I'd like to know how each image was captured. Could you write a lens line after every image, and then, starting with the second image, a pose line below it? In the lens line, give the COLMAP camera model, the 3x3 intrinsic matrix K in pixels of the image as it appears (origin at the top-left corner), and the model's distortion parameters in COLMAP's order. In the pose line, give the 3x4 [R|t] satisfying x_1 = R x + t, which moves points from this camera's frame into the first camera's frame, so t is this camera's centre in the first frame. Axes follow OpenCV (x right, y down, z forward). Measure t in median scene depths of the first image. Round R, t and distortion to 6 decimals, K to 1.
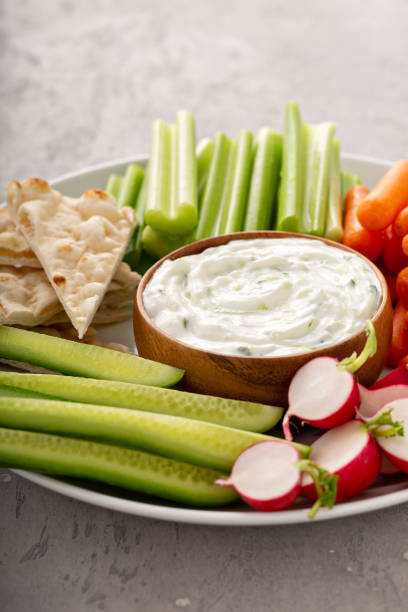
lens RADIAL K [[1797.0, 0, 204.9], [0, 1797.0, 307.8], [0, 0, 1]] dist [-0.392592, 0.000000]
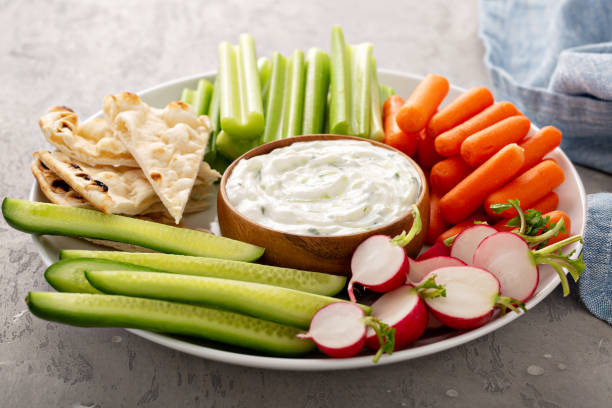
lens RADIAL K [[1797.0, 0, 304.9], [0, 1797.0, 202.6], [0, 0, 1]] dist [-0.392592, 0.000000]
pose [[0.997367, -0.013522, 0.071248, -0.067807], [0.014008, 0.999882, -0.006320, 0.011282], [-0.071154, 0.007301, 0.997439, -0.218105]]
